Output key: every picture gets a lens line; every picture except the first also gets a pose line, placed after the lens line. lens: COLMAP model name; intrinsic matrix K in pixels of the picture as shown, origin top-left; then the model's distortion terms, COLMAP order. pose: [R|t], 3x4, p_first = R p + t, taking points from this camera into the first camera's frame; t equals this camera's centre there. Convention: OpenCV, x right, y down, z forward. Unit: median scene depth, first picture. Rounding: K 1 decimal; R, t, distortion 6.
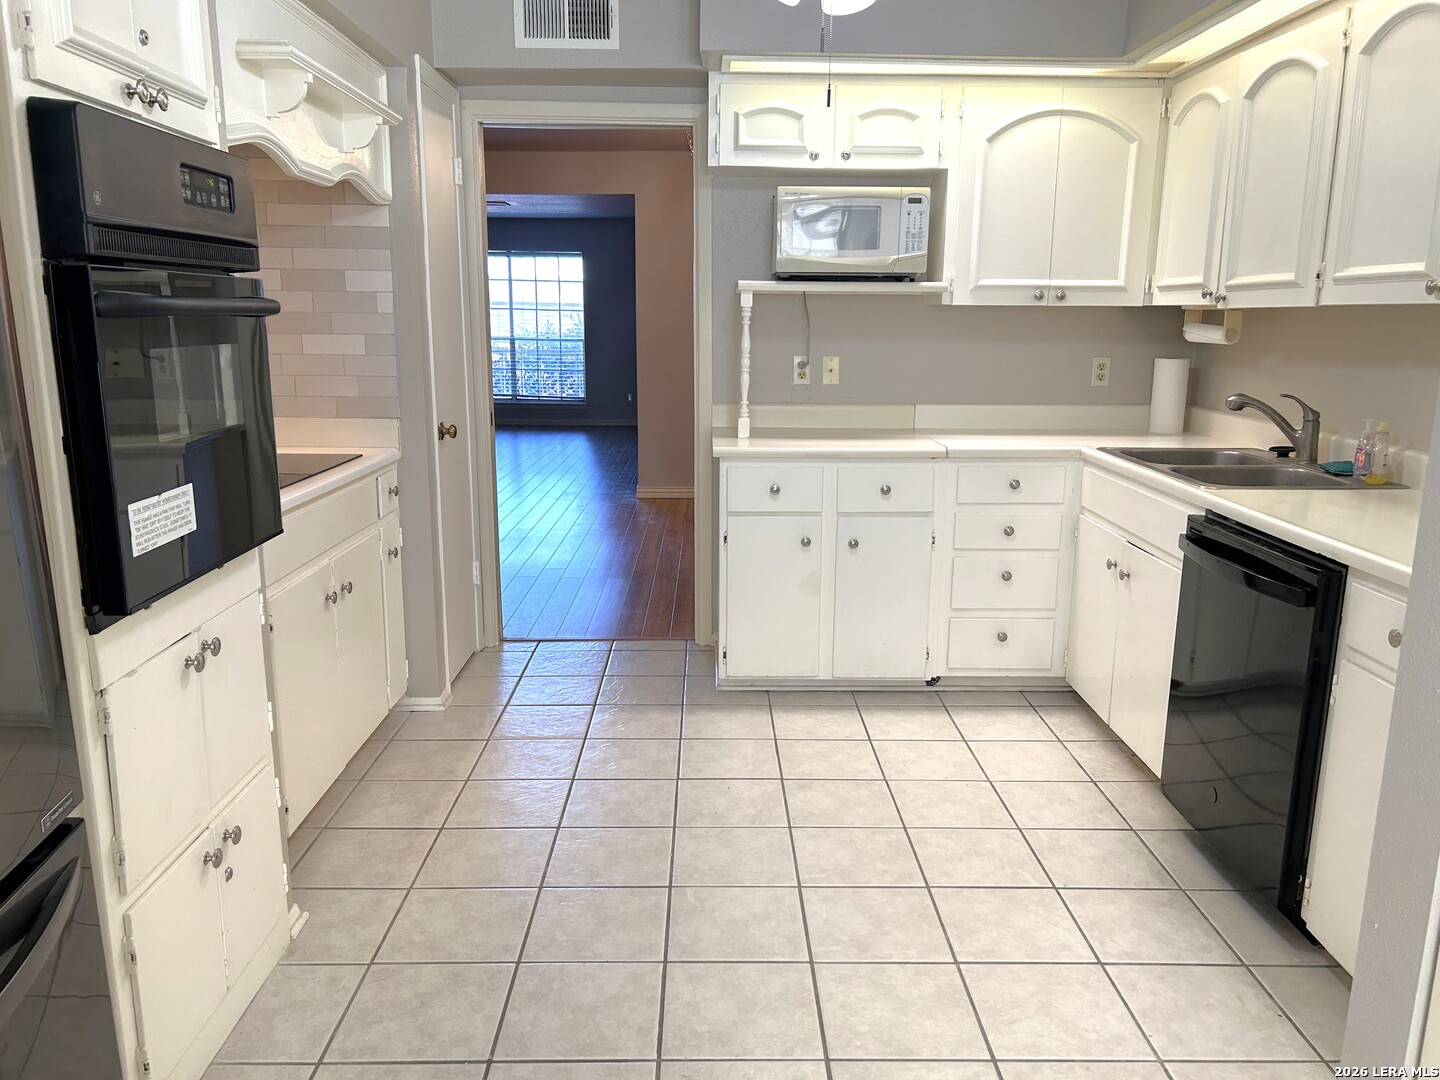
lens RADIAL K [[1088.7, 0, 713.7], [0, 1088.7, 552.8], [0, 0, 1]] dist [0.049254, -0.057760]
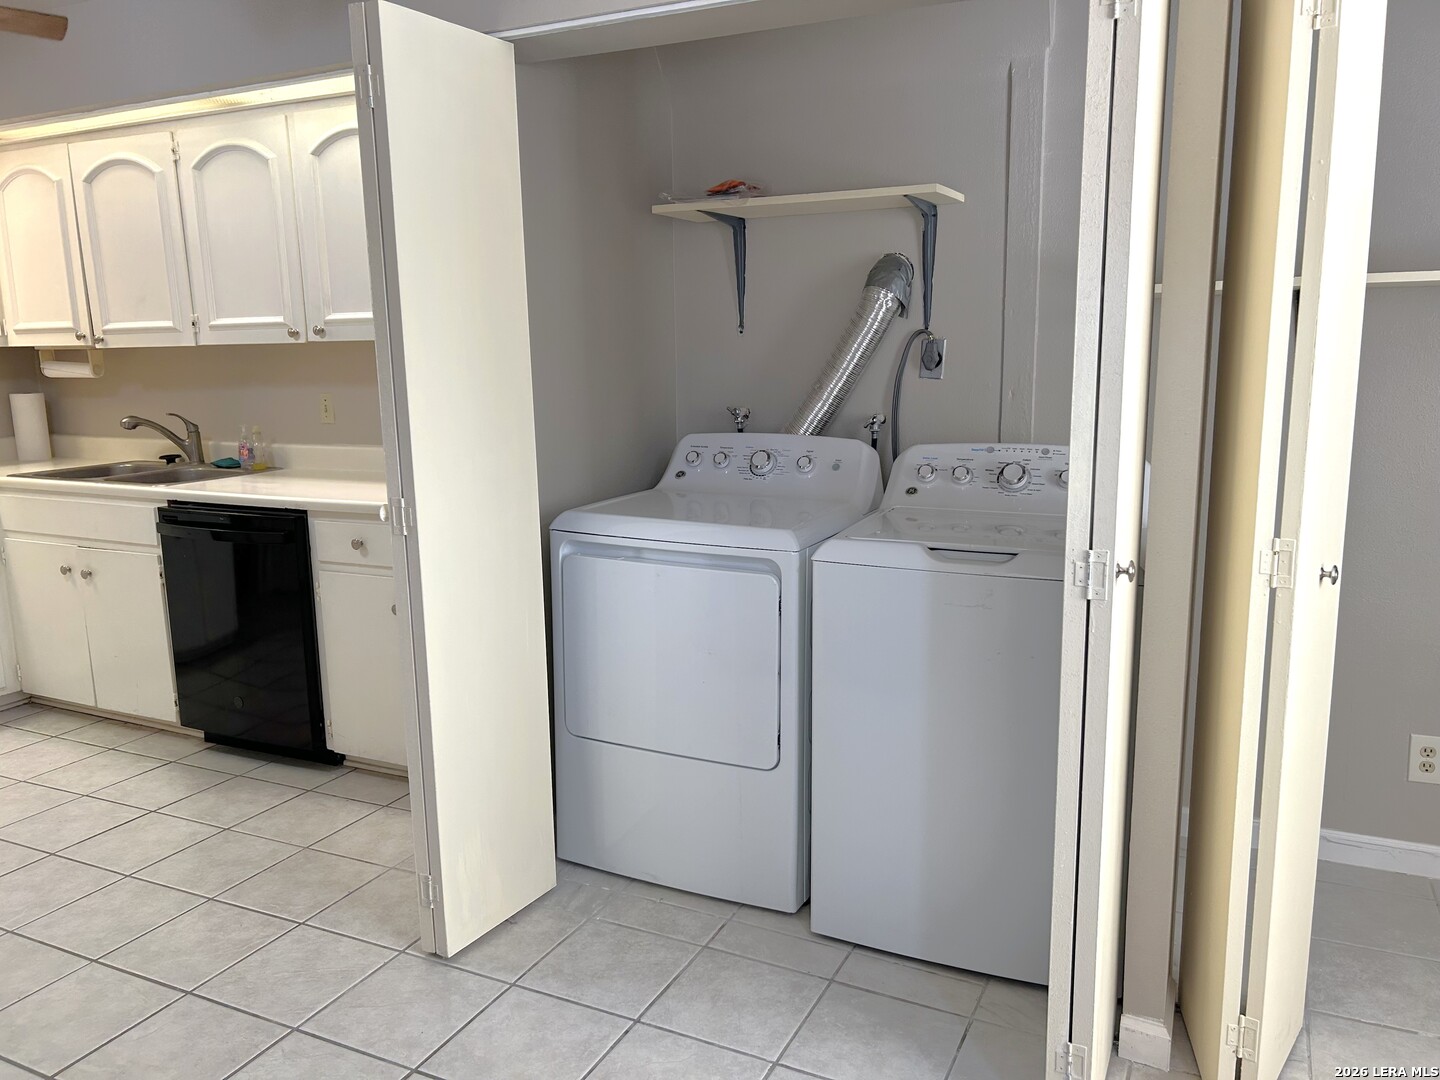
lens RADIAL K [[1088.7, 0, 733.6], [0, 1088.7, 550.4], [0, 0, 1]] dist [0.049254, -0.057760]
pose [[0.441745, -0.181826, 0.878522, -0.318338], [0.211639, 0.972729, 0.094906, 0.027829], [-0.871820, 0.144005, 0.468179, -0.146069]]
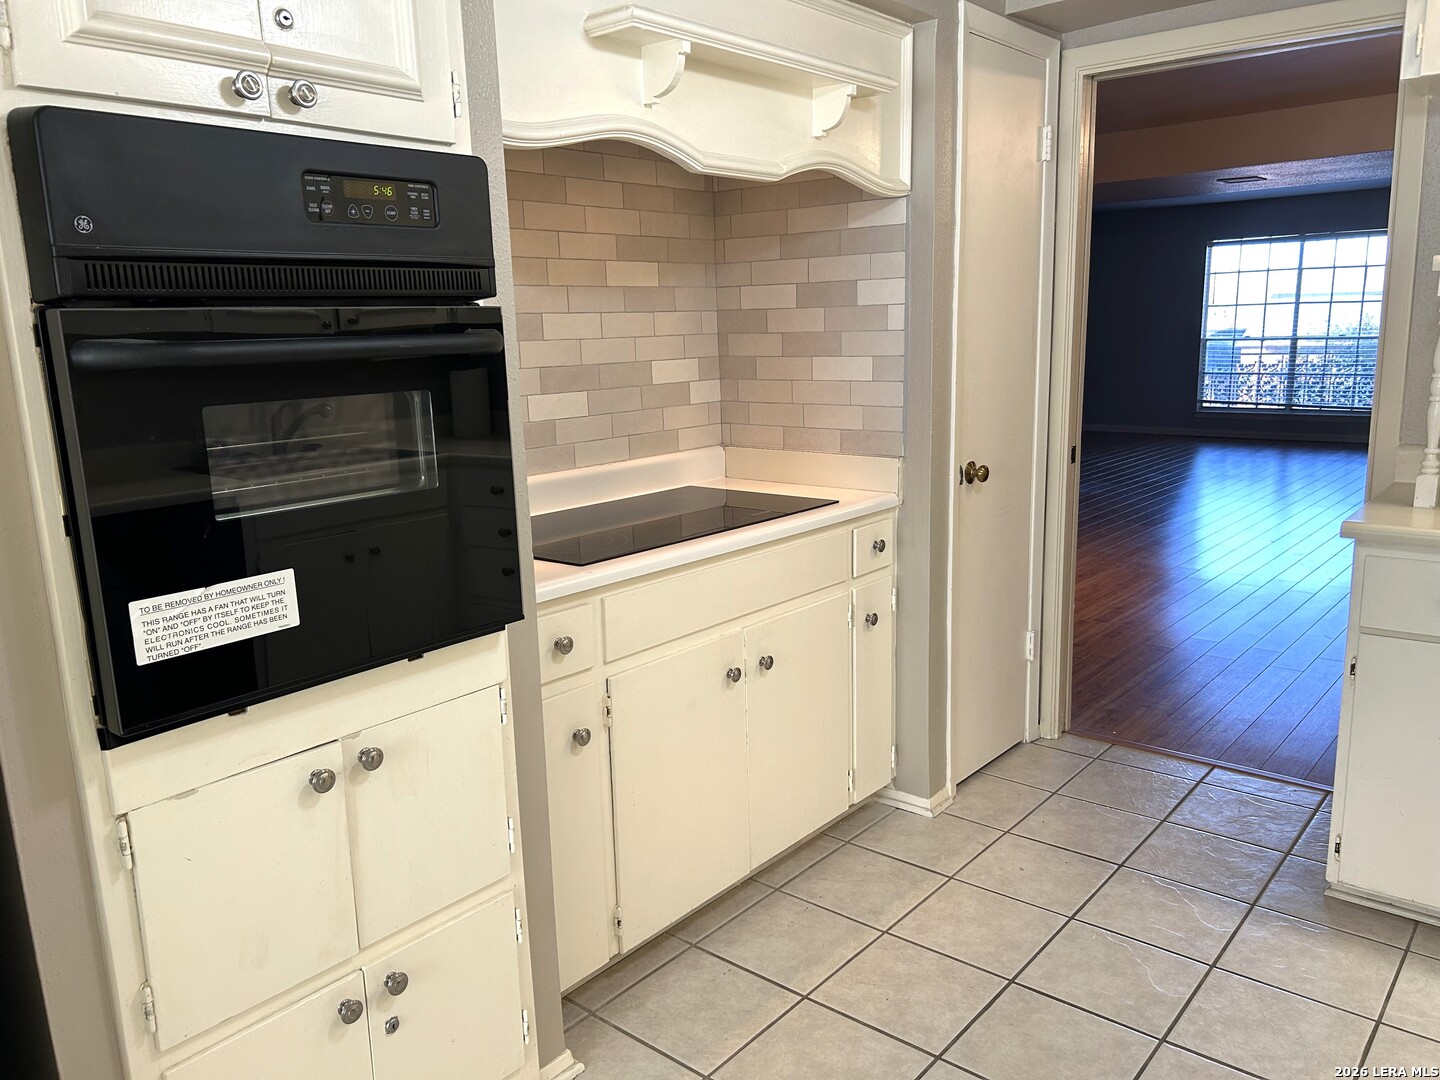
lens RADIAL K [[1088.7, 0, 727.3], [0, 1088.7, 545.2], [0, 0, 1]] dist [0.049254, -0.057760]
pose [[0.765476, 0.108507, -0.634250, 0.134079], [-0.111346, 0.993147, 0.035523, -0.070460], [0.633758, 0.043429, 0.772311, 0.282767]]
